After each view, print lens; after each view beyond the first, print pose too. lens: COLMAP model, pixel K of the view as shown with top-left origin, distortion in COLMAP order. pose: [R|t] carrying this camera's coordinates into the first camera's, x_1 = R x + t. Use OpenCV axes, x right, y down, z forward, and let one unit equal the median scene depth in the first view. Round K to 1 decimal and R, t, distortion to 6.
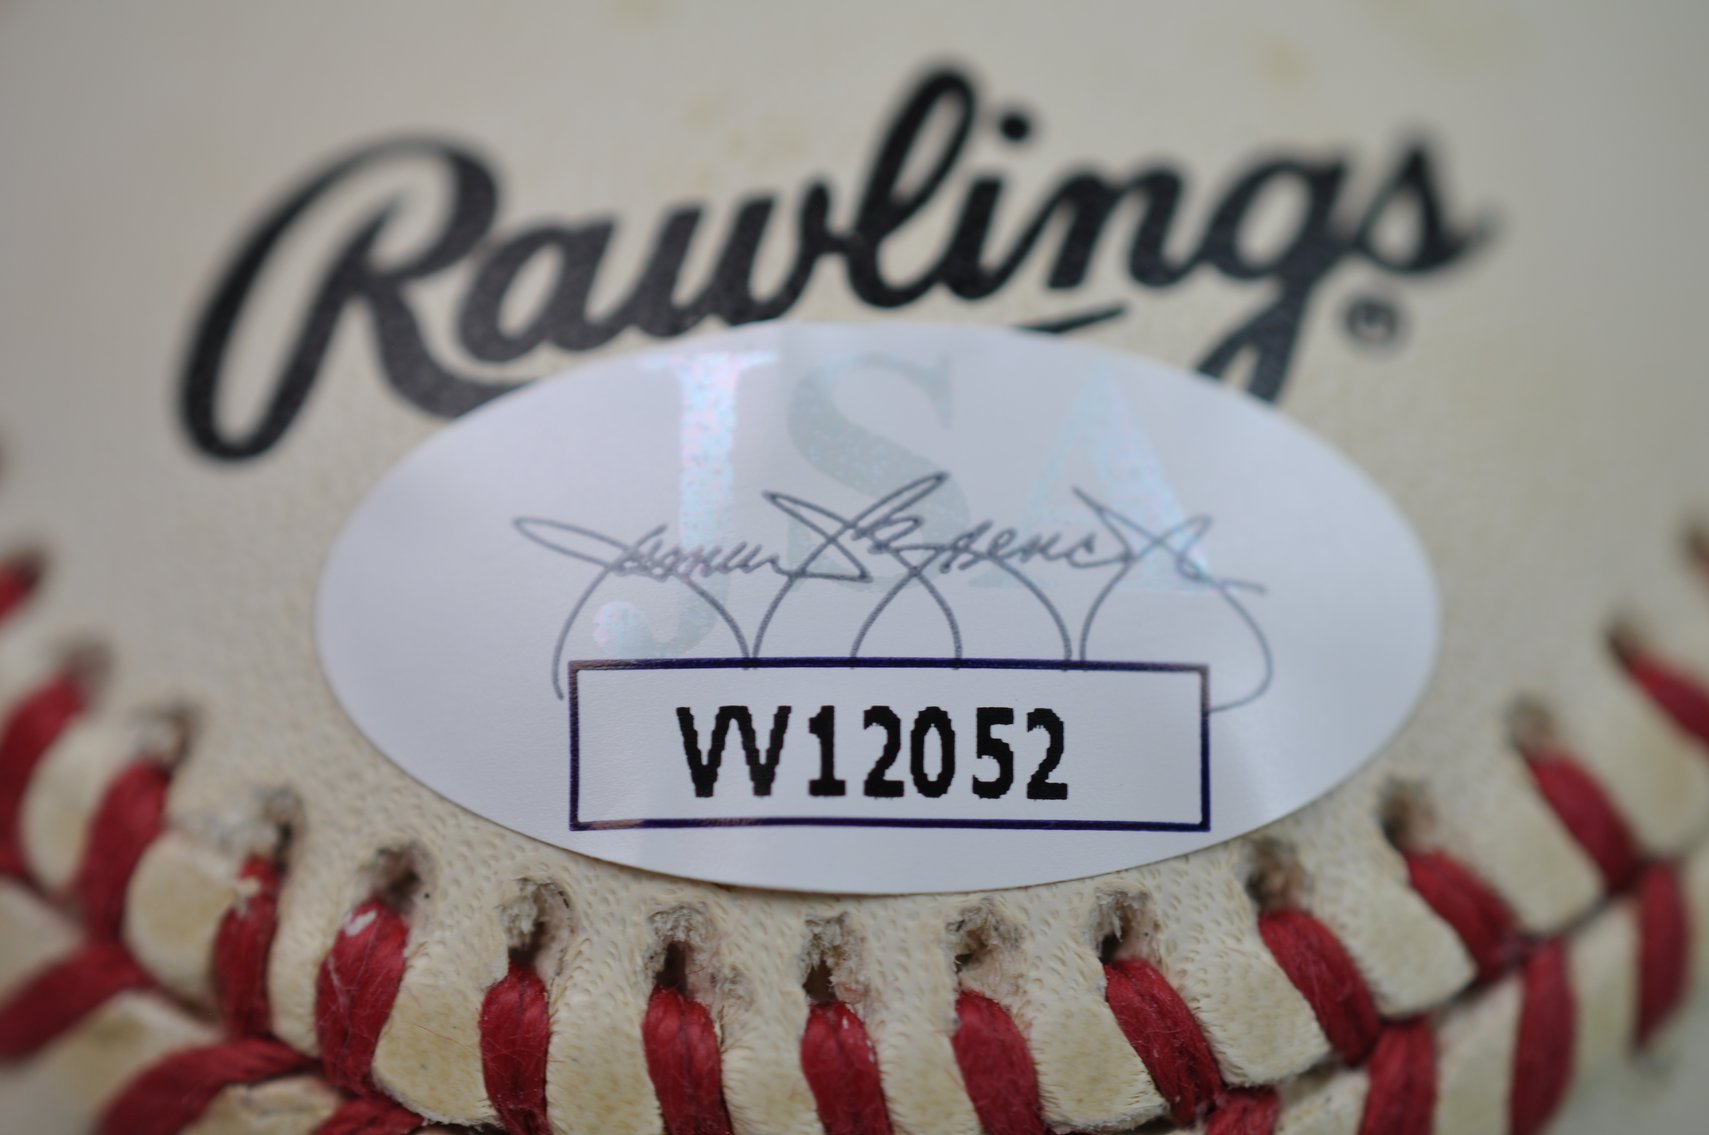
lens RADIAL K [[3730.6, 0, 854.5], [0, 3730.6, 567.5], [0, 0, 1]] dist [0.141986, 0.249519]
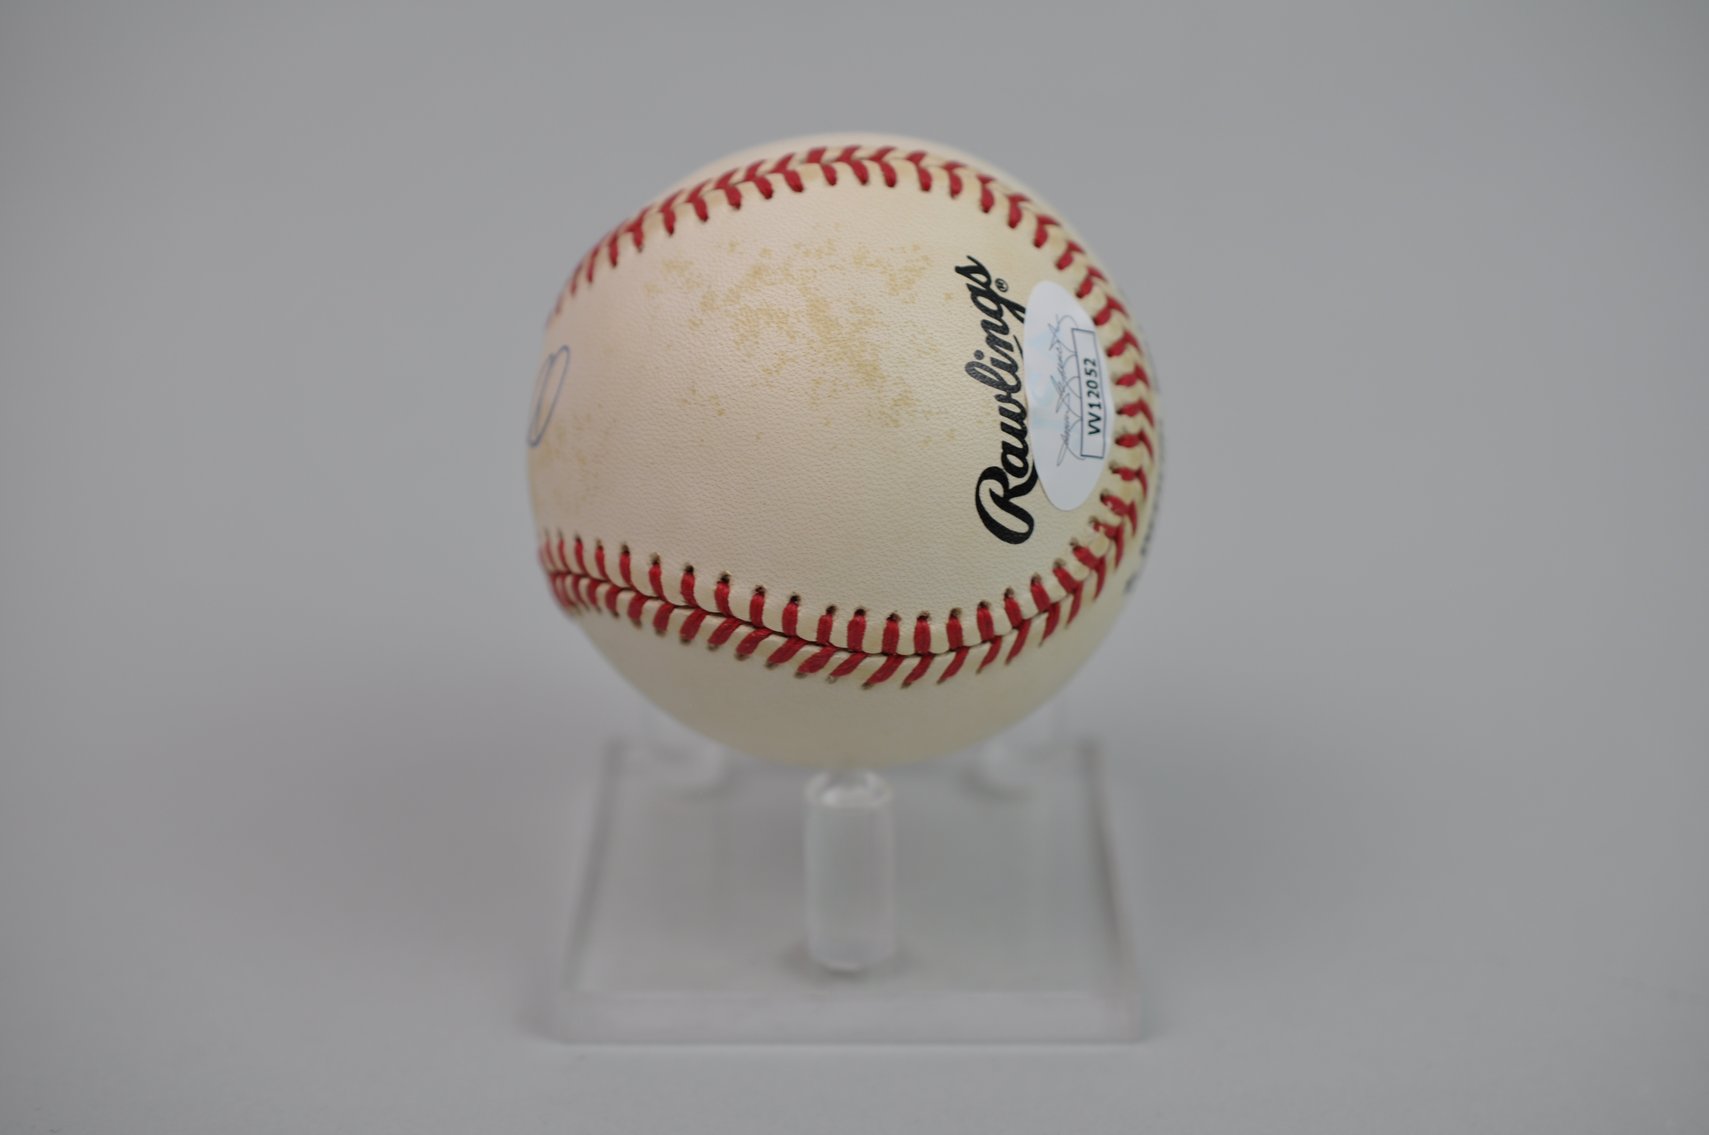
lens RADIAL K [[3730.6, 0, 854.5], [0, 3730.6, 567.5], [0, 0, 1]] dist [0.141986, 0.249519]
pose [[-0.043603, -0.986991, 0.154752, -0.952669], [0.610971, 0.096213, 0.785785, -3.935314], [-0.790451, 0.128812, 0.598827, -1.649908]]
